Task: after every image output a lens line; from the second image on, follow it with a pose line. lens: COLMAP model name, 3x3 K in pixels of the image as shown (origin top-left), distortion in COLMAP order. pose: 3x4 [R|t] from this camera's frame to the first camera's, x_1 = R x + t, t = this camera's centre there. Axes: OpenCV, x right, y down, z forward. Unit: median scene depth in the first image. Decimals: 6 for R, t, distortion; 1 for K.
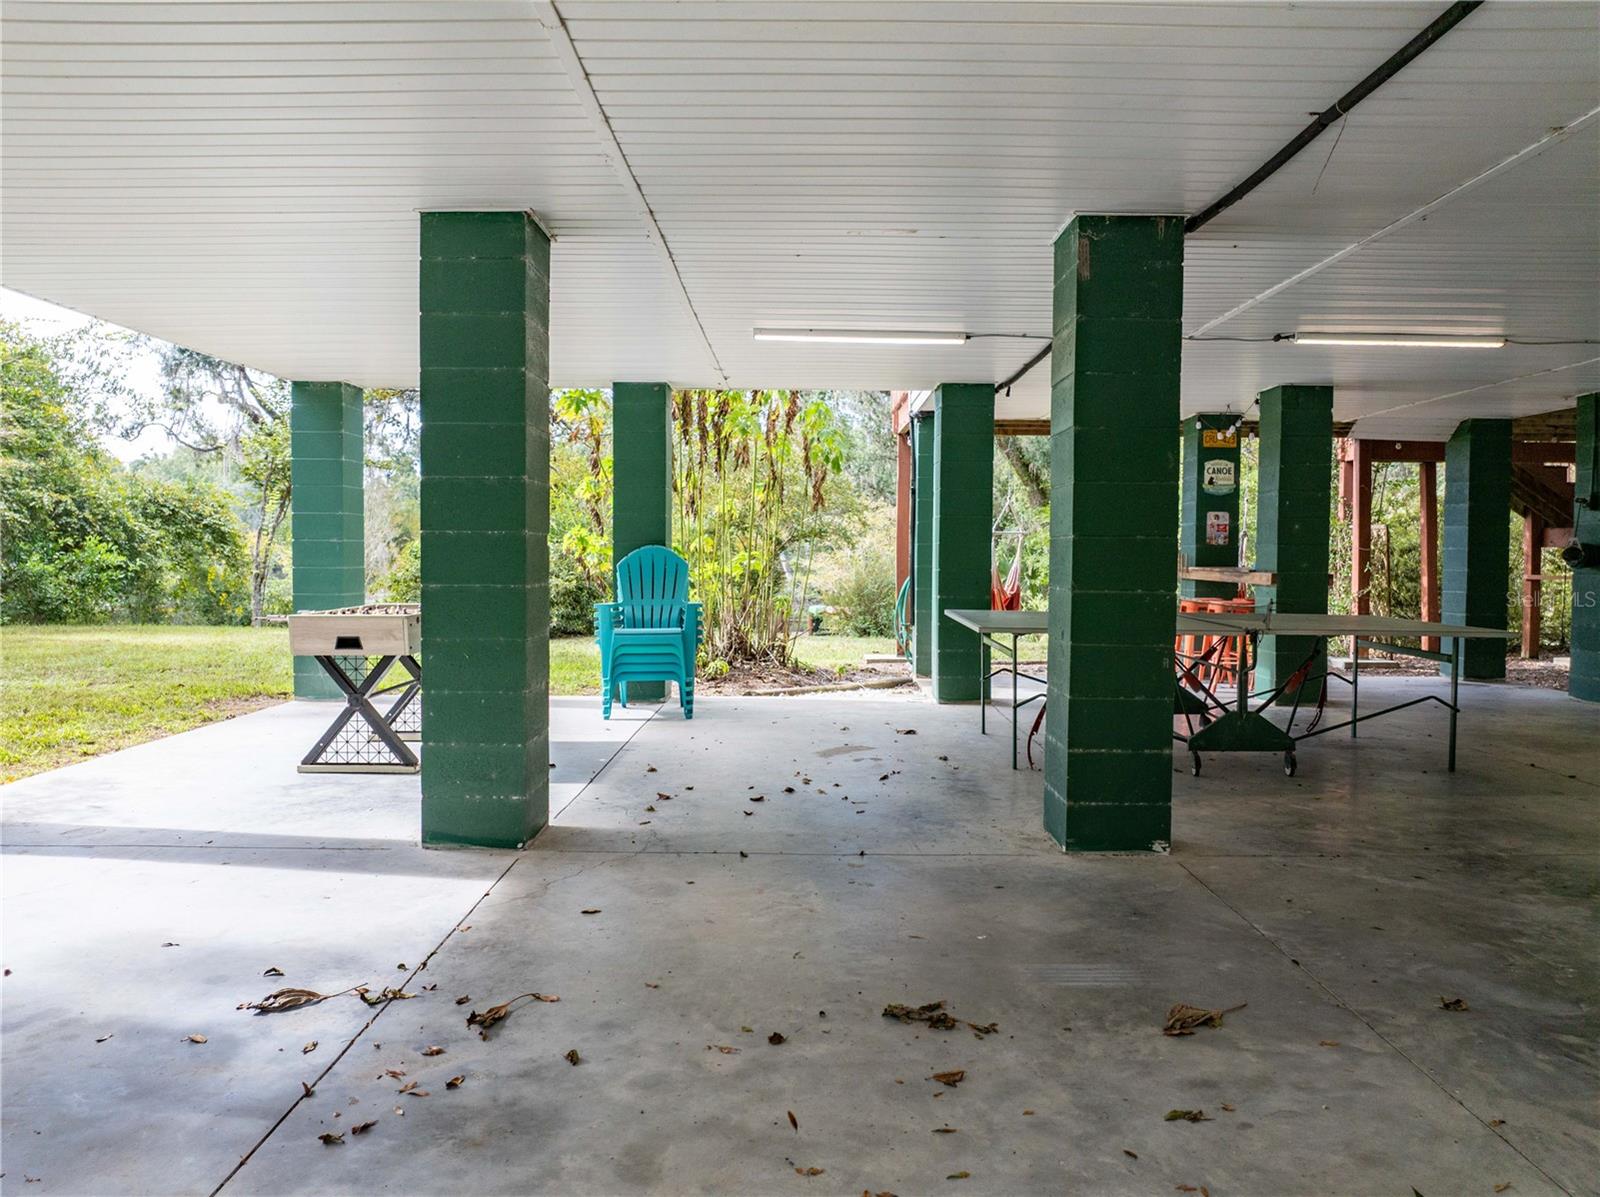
lens RADIAL K [[1126.8, 0, 800.0], [0, 1126.8, 598.5], [0, 0, 1]] dist [-0.036652, -0.001354]
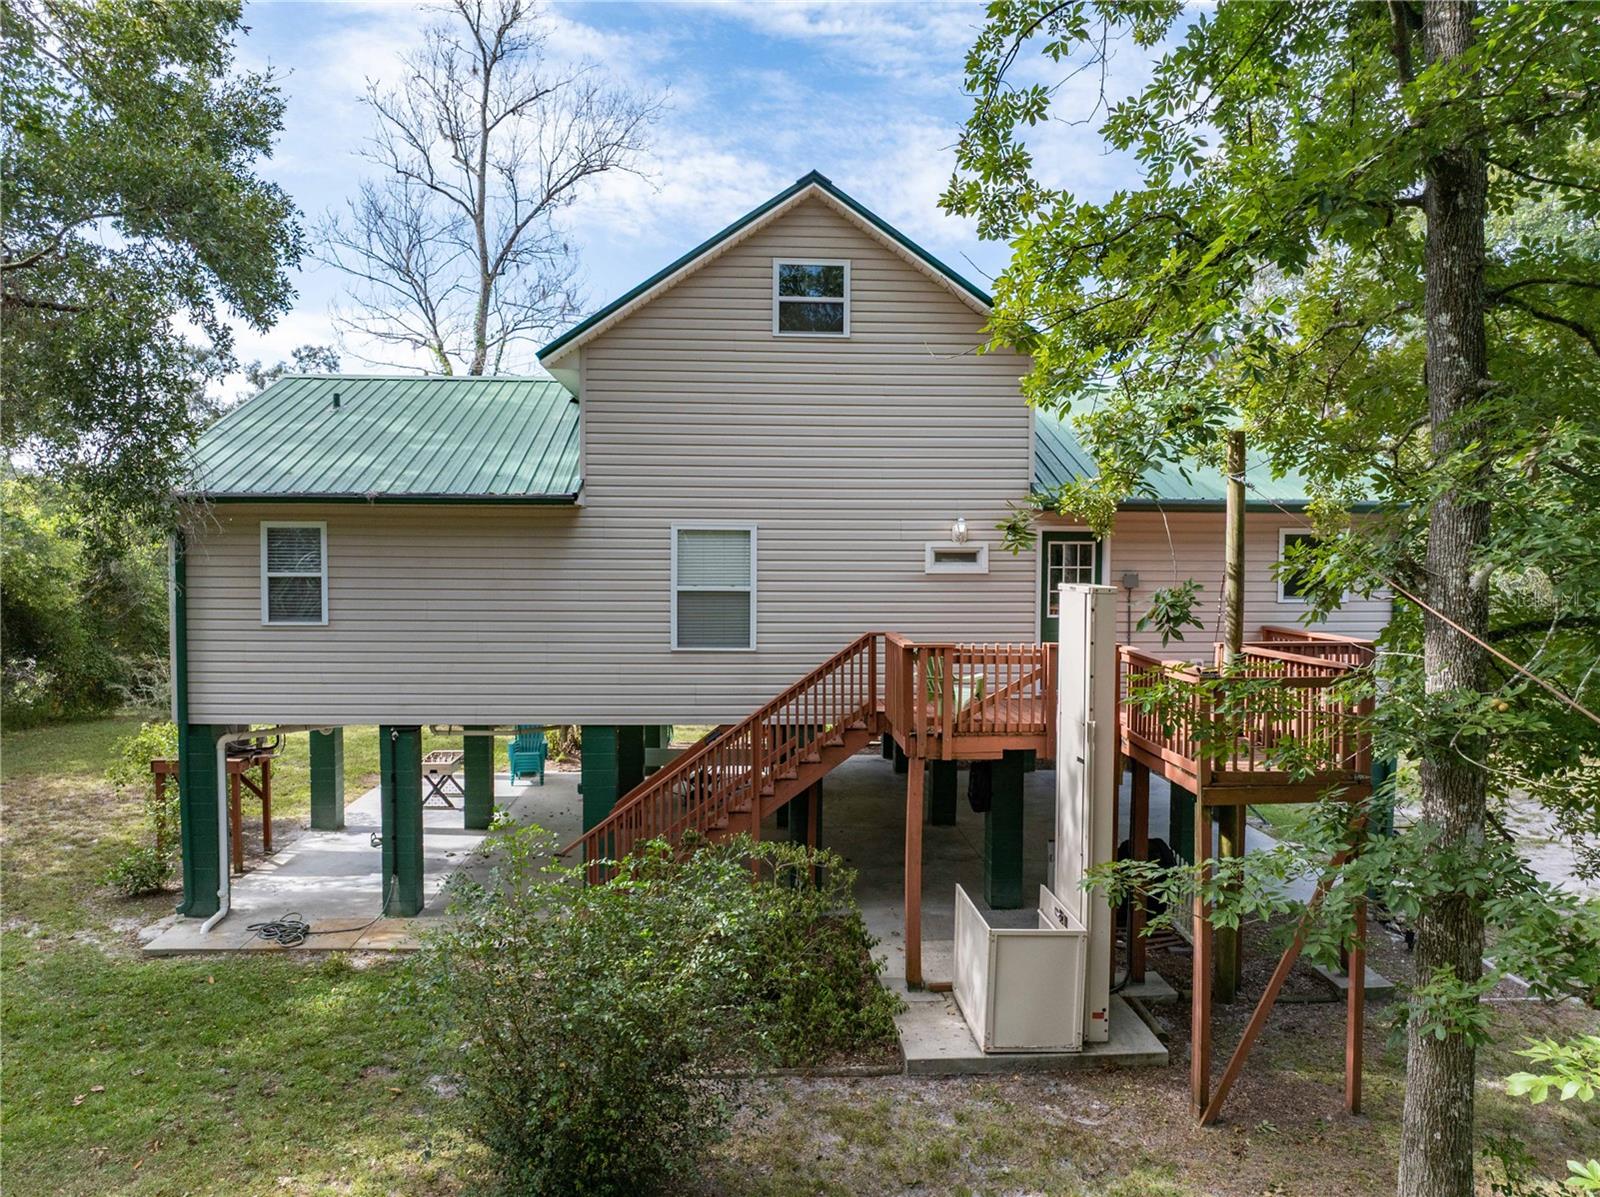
lens RADIAL K [[1126.8, 0, 800.0], [0, 1126.8, 598.5], [0, 0, 1]] dist [-0.036652, -0.001354]
pose [[0.997773, -0.002097, 0.066669, 0.481599], [0.002035, 0.999997, 0.001004, -0.486893], [-0.066670, -0.000866, 0.997775, -2.471463]]
